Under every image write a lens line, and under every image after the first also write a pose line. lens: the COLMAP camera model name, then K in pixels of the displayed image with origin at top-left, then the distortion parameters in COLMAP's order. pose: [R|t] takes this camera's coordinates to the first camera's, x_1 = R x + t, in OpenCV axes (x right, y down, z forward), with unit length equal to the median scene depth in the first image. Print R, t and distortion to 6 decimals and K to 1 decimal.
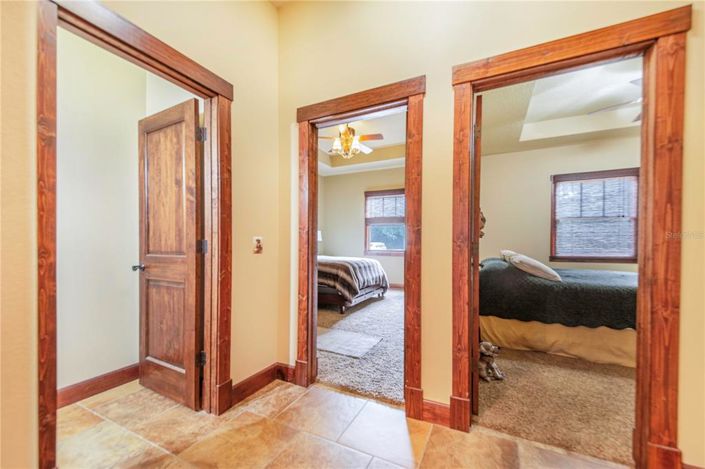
lens RADIAL K [[280.2, 0, 353.5], [0, 280.2, 242.9], [0, 0, 1]] dist [-0.000142, -0.000266]
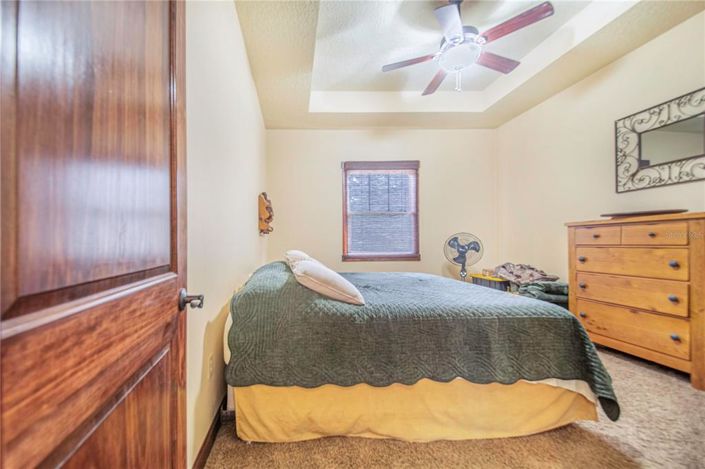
lens RADIAL K [[280.2, 0, 352.8], [0, 280.2, 238.2], [0, 0, 1]] dist [-0.000142, -0.000266]
pose [[0.786173, -0.006859, 0.617968, 0.251166], [0.014732, 0.999862, -0.007645, 0.000543], [-0.617830, 0.015115, 0.786166, 0.384331]]
